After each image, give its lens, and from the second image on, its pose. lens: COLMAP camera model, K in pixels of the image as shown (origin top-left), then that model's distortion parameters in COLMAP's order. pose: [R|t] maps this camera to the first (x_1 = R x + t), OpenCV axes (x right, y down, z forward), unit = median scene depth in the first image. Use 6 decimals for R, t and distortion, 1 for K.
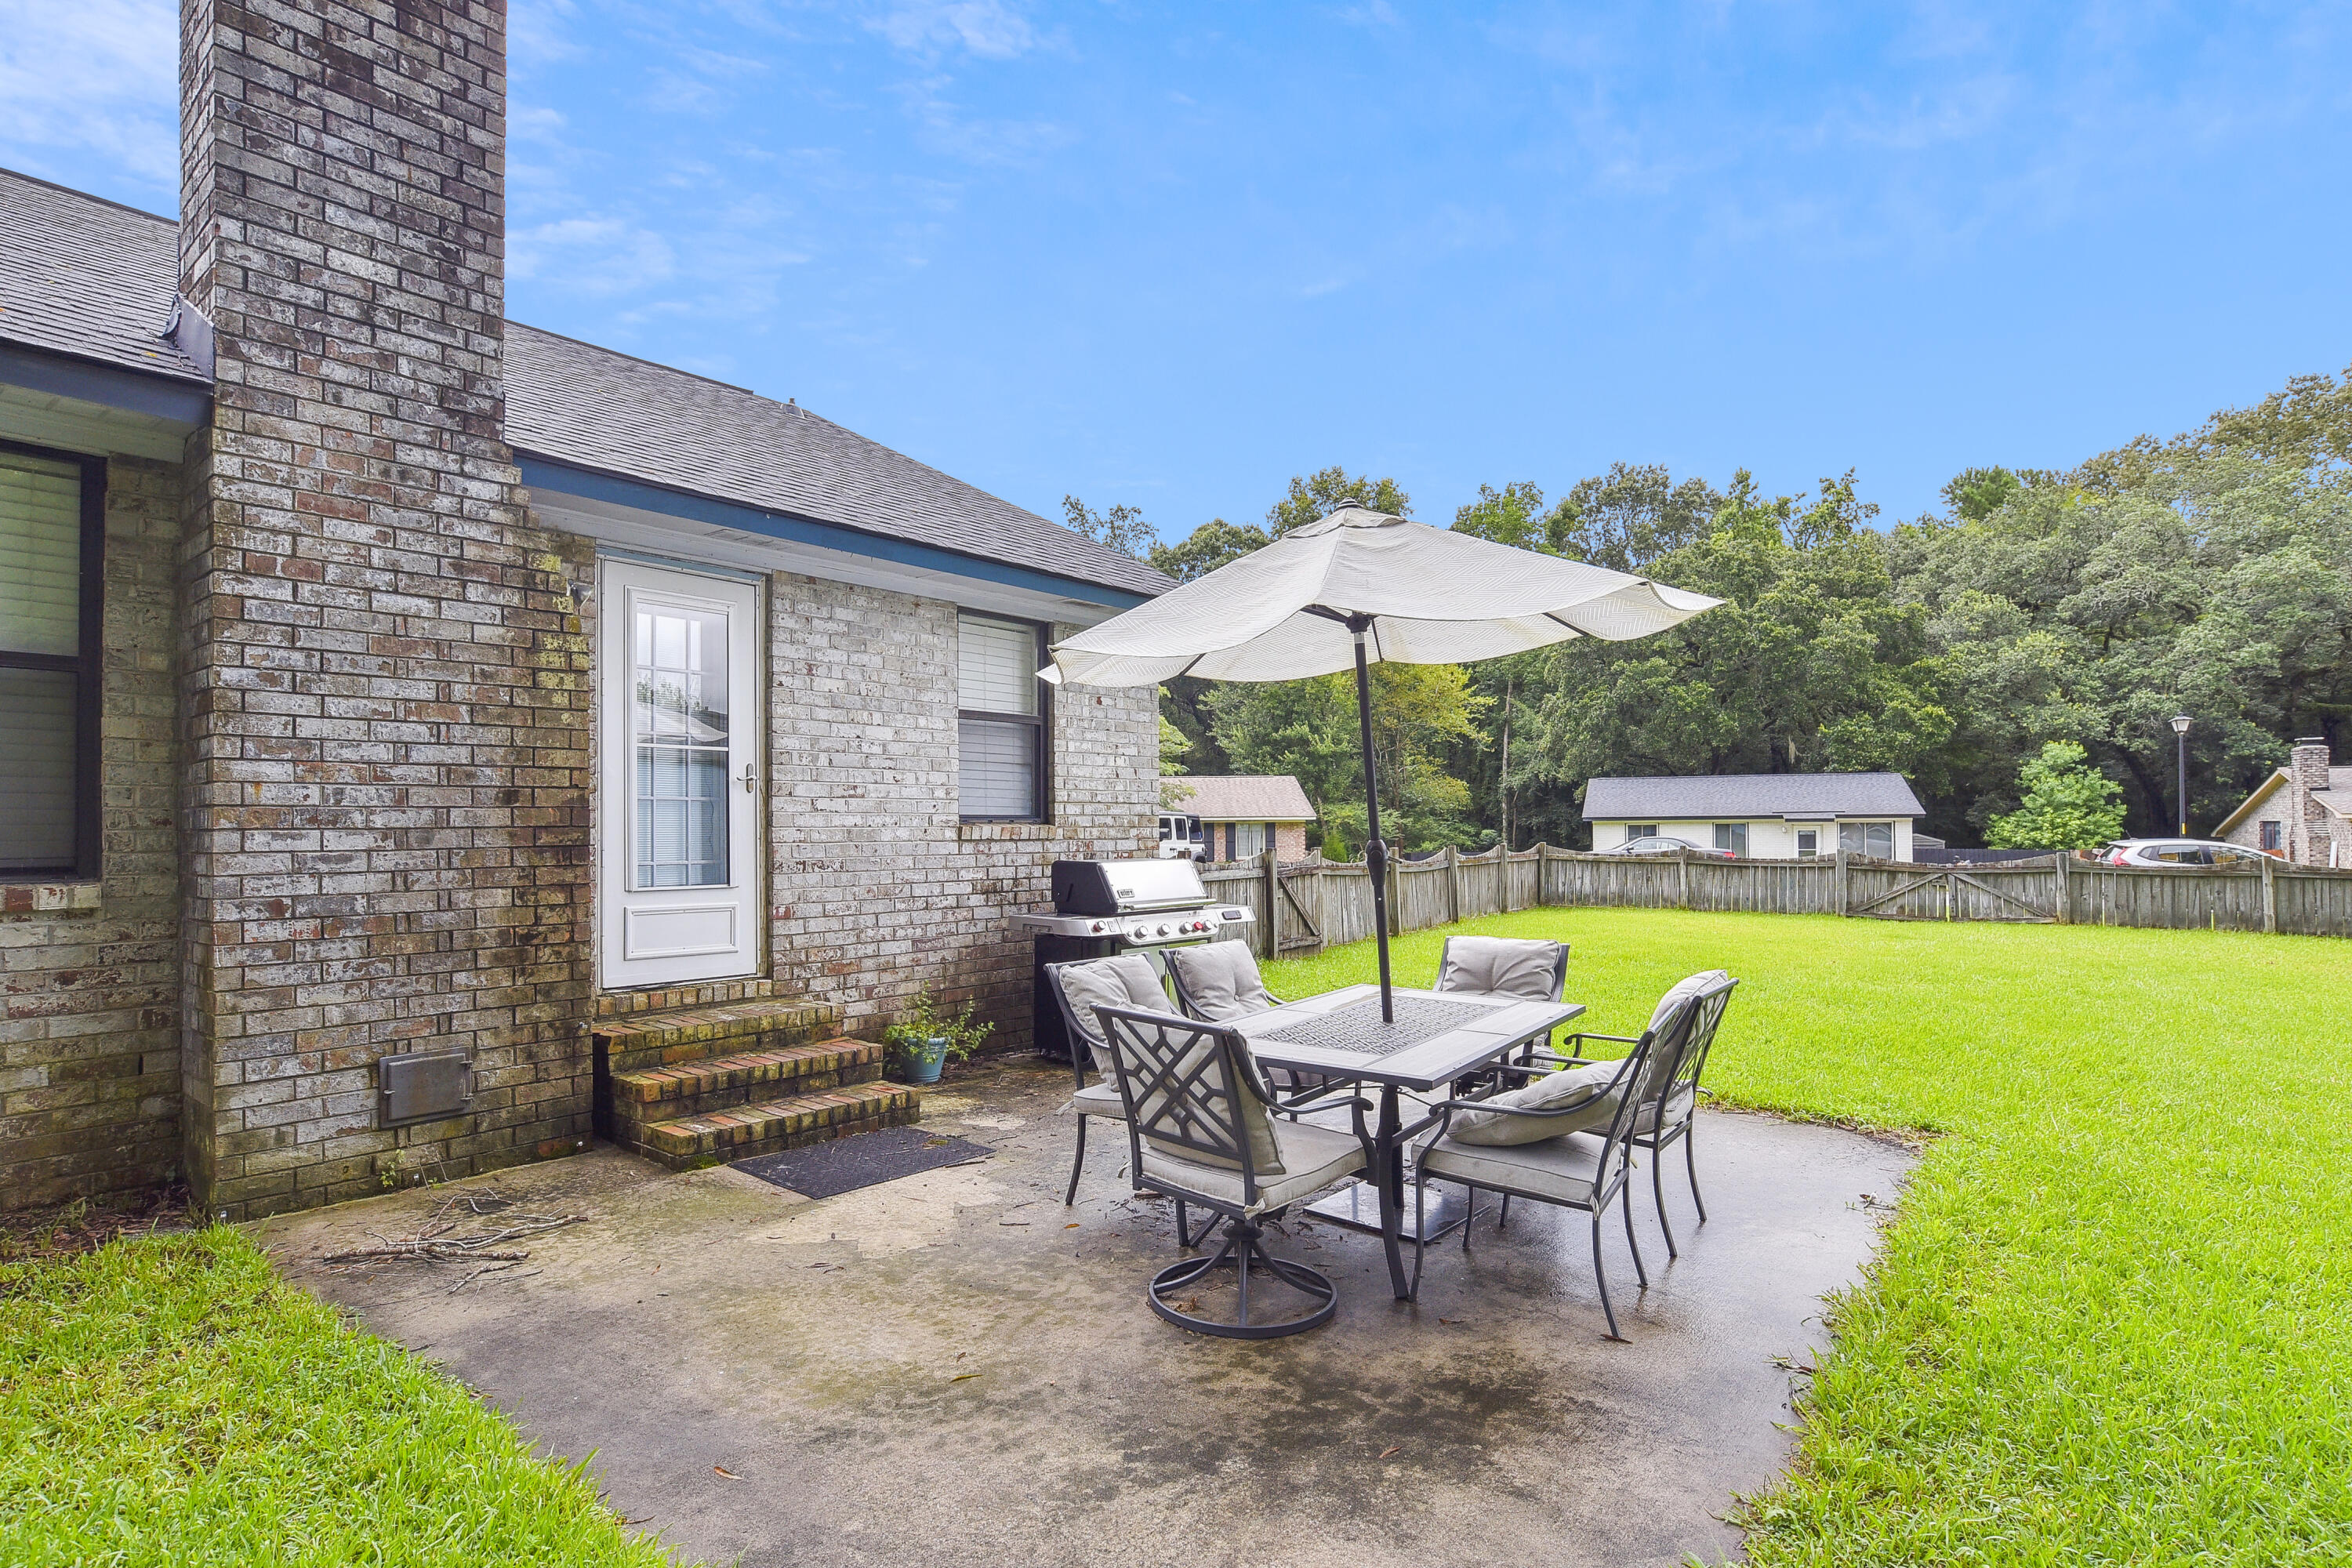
lens RADIAL K [[1188.2, 0, 1170.9], [0, 1188.2, 791.7], [0, 0, 1]] dist [-0.026741, 0.002104]
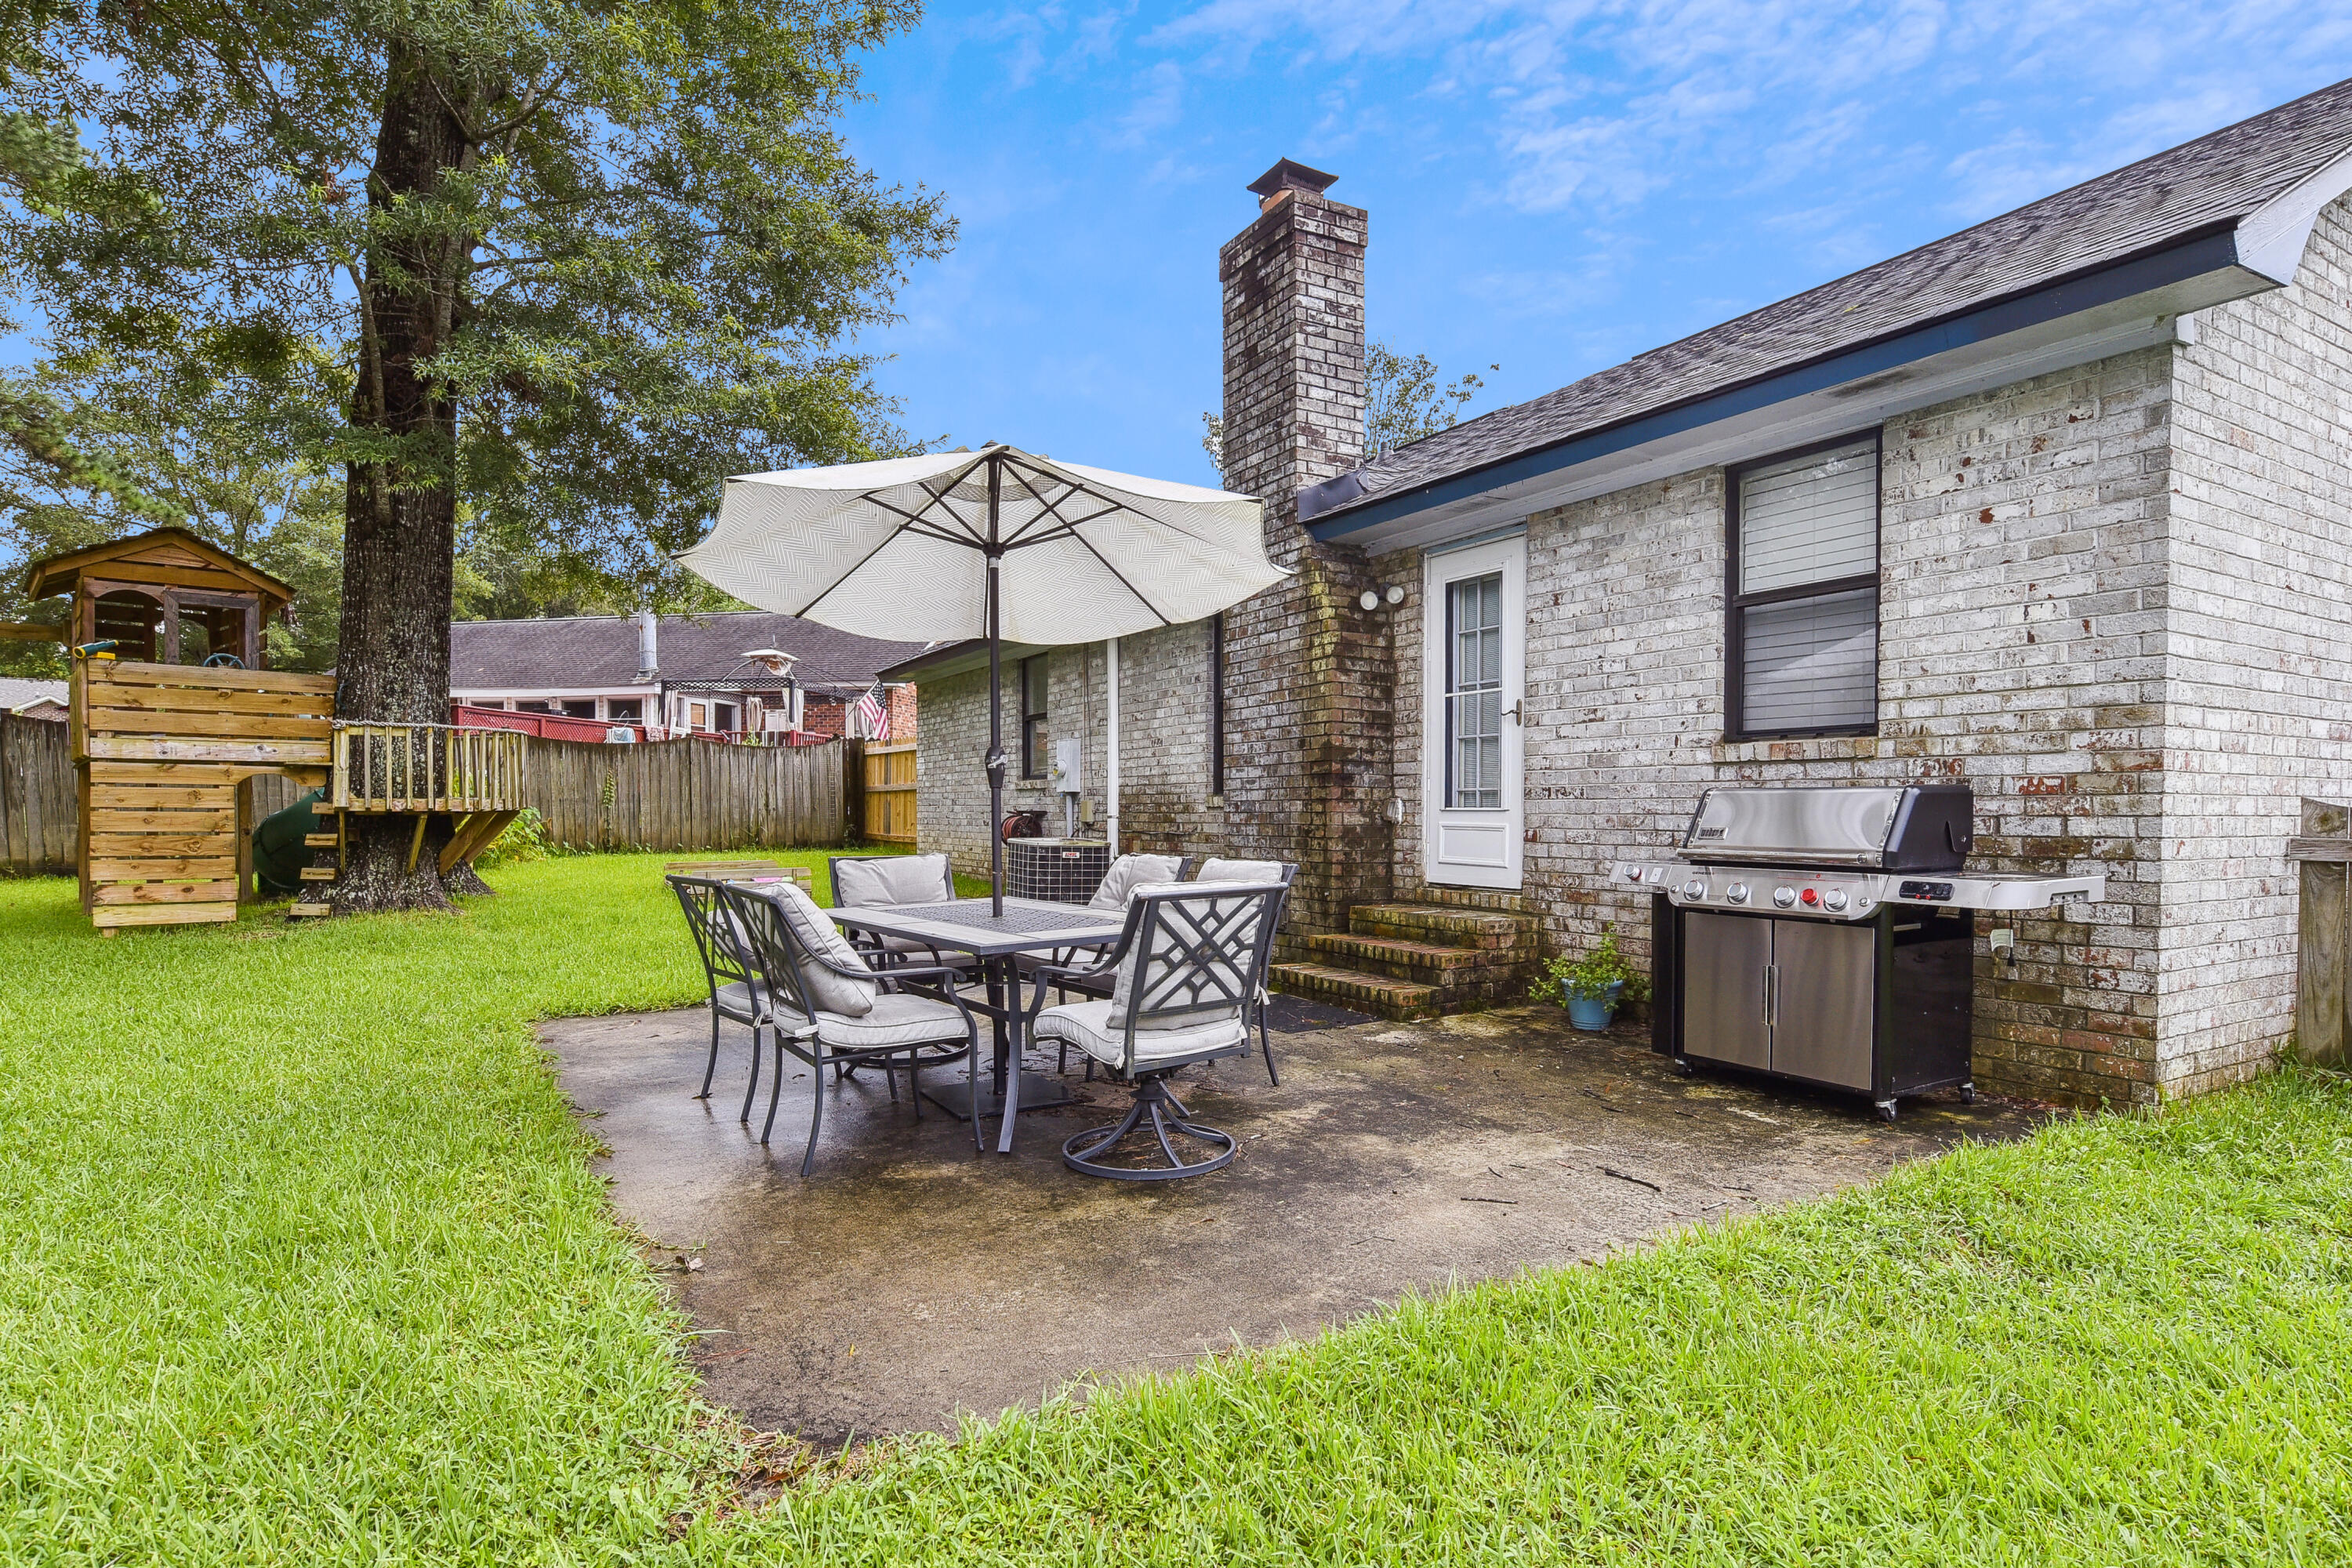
lens RADIAL K [[1188.2, 0, 1169.0], [0, 1188.2, 808.0], [0, 0, 1]] dist [-0.026741, 0.002104]
pose [[-0.327492, 0.003257, -0.944848, 0.753344], [0.028306, 0.999579, -0.006366, 0.071610], [0.944430, -0.028830, -0.327447, 0.997002]]
